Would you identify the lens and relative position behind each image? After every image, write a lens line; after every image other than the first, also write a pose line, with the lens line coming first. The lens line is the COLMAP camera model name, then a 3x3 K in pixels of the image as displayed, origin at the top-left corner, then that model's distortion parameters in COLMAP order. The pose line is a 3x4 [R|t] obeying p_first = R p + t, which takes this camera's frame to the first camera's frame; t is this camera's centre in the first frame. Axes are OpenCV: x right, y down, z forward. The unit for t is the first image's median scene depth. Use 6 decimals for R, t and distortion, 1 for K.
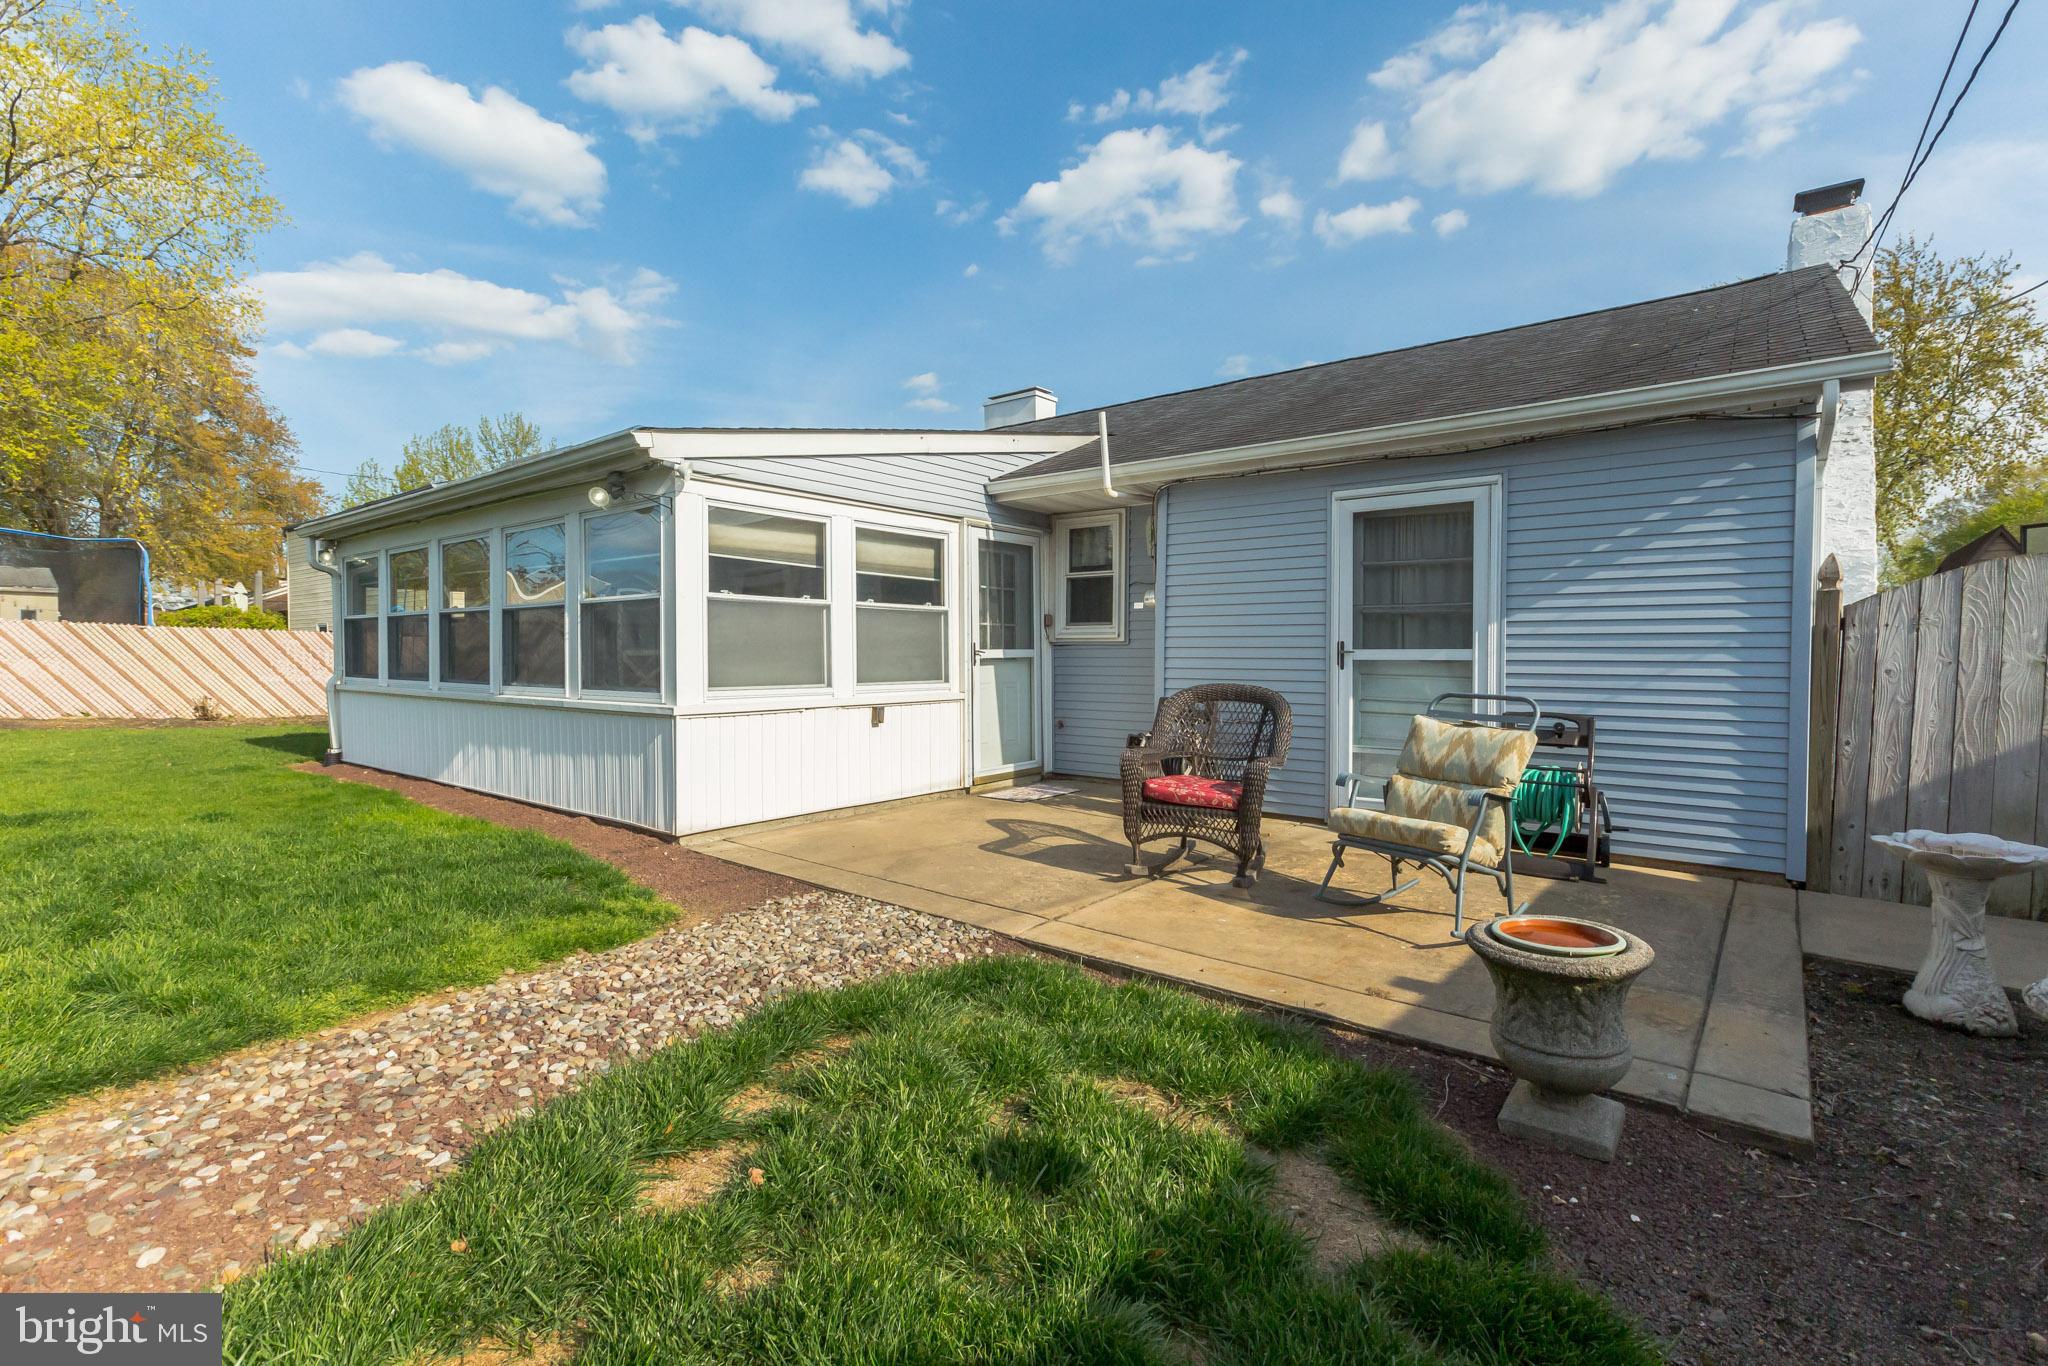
lens RADIAL K [[904.5, 0, 1133.7], [0, 904.5, 683.8], [0, 0, 1]] dist [0.016230, -0.000021]
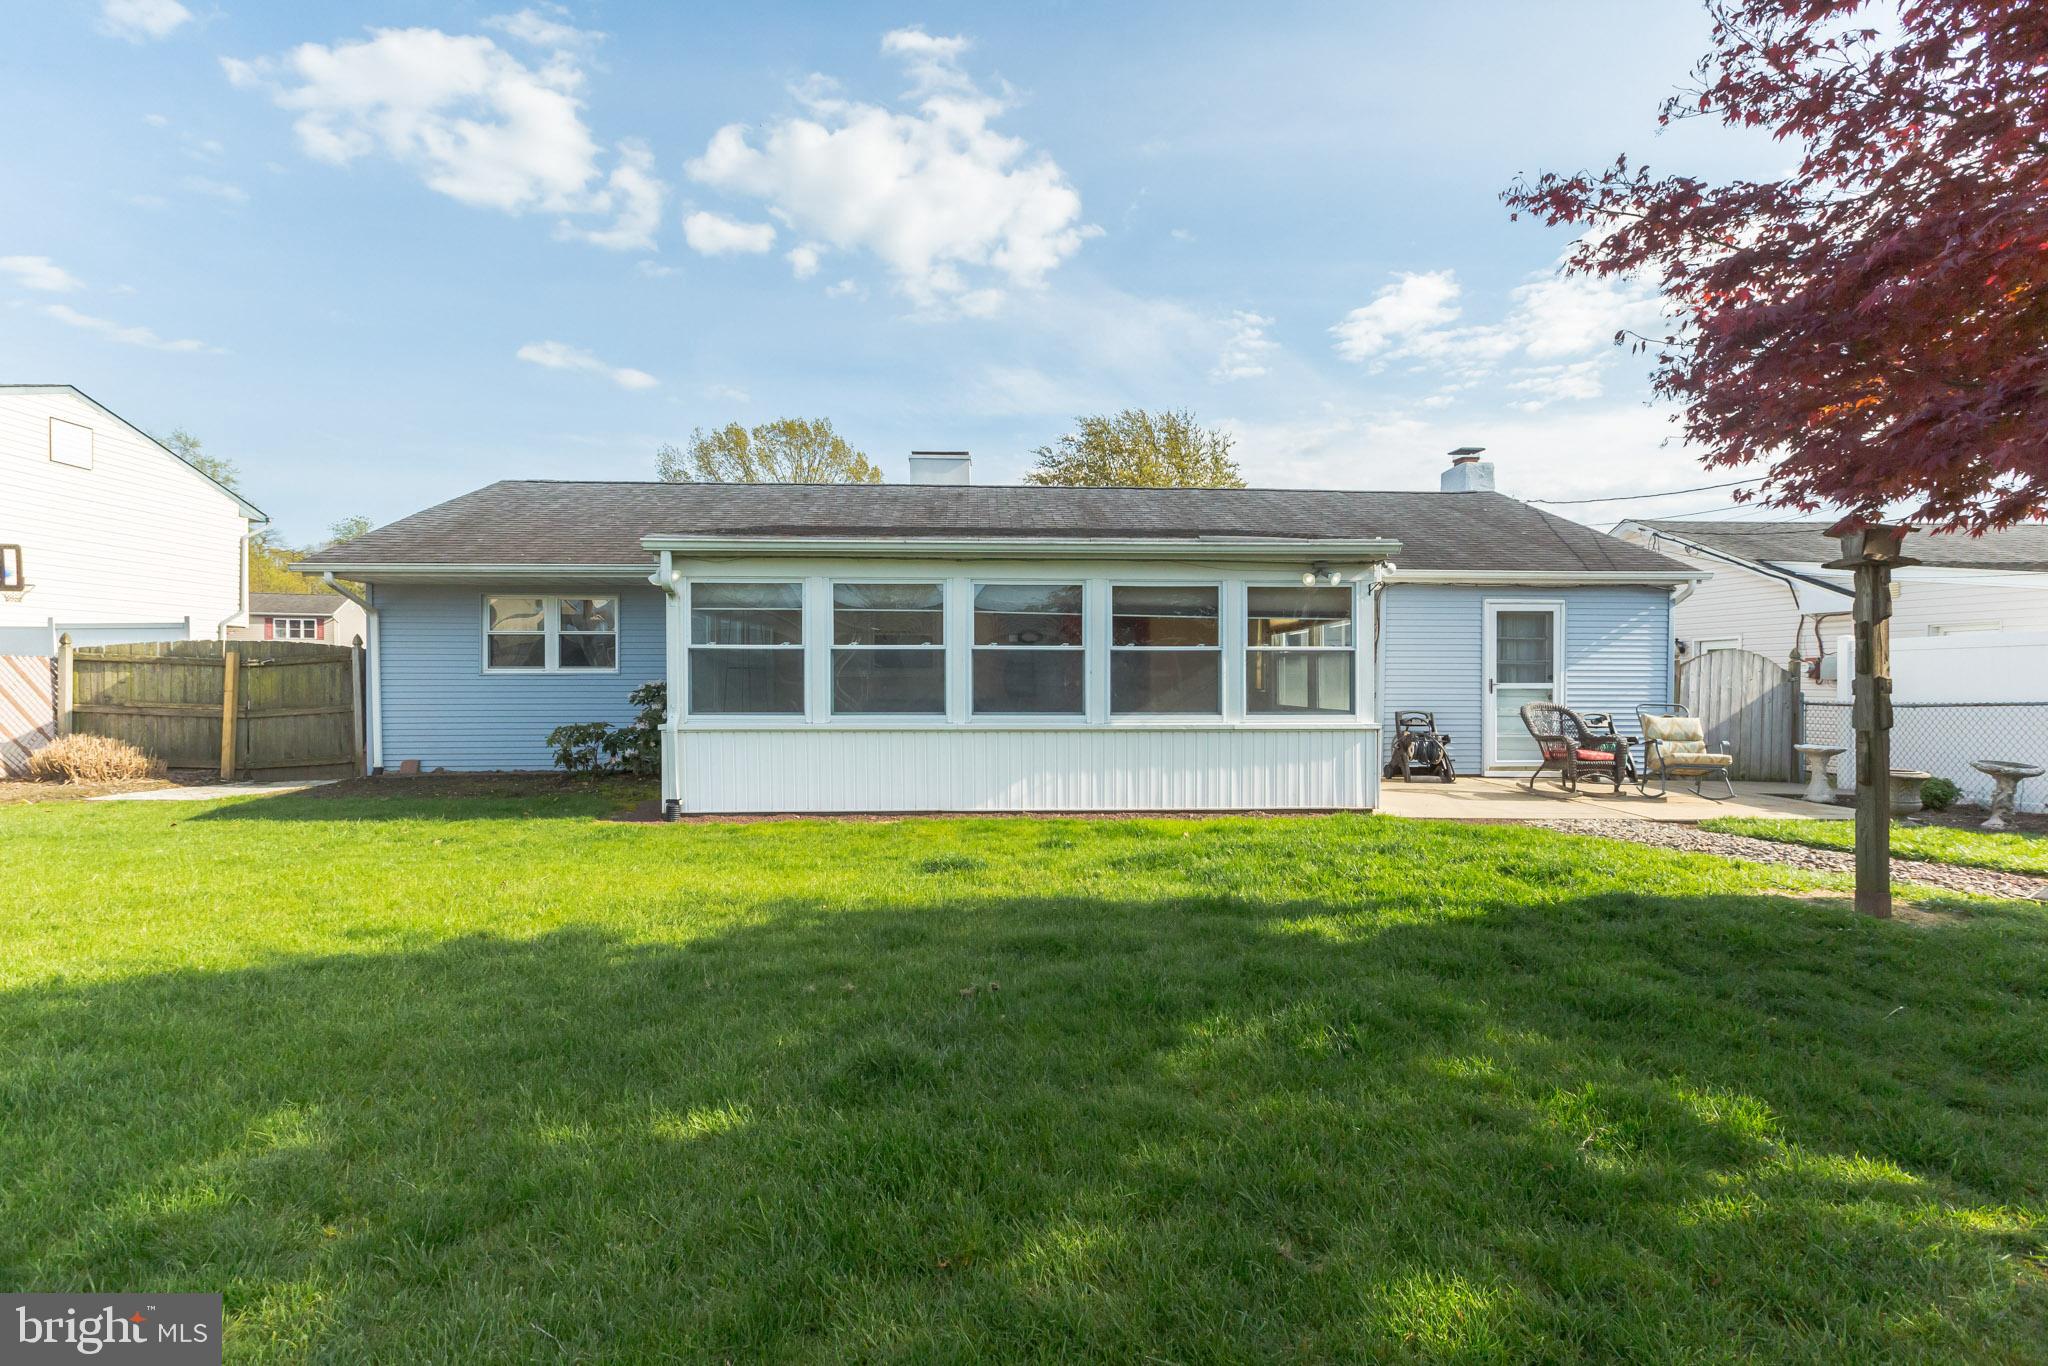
lens RADIAL K [[904.5, 0, 1133.7], [0, 904.5, 683.8], [0, 0, 1]] dist [0.016230, -0.000021]
pose [[0.735382, 0.004443, 0.677638, -1.660811], [0.015769, 0.999596, -0.023667, -0.003953], [-0.677469, 0.028090, 0.735015, 0.127548]]
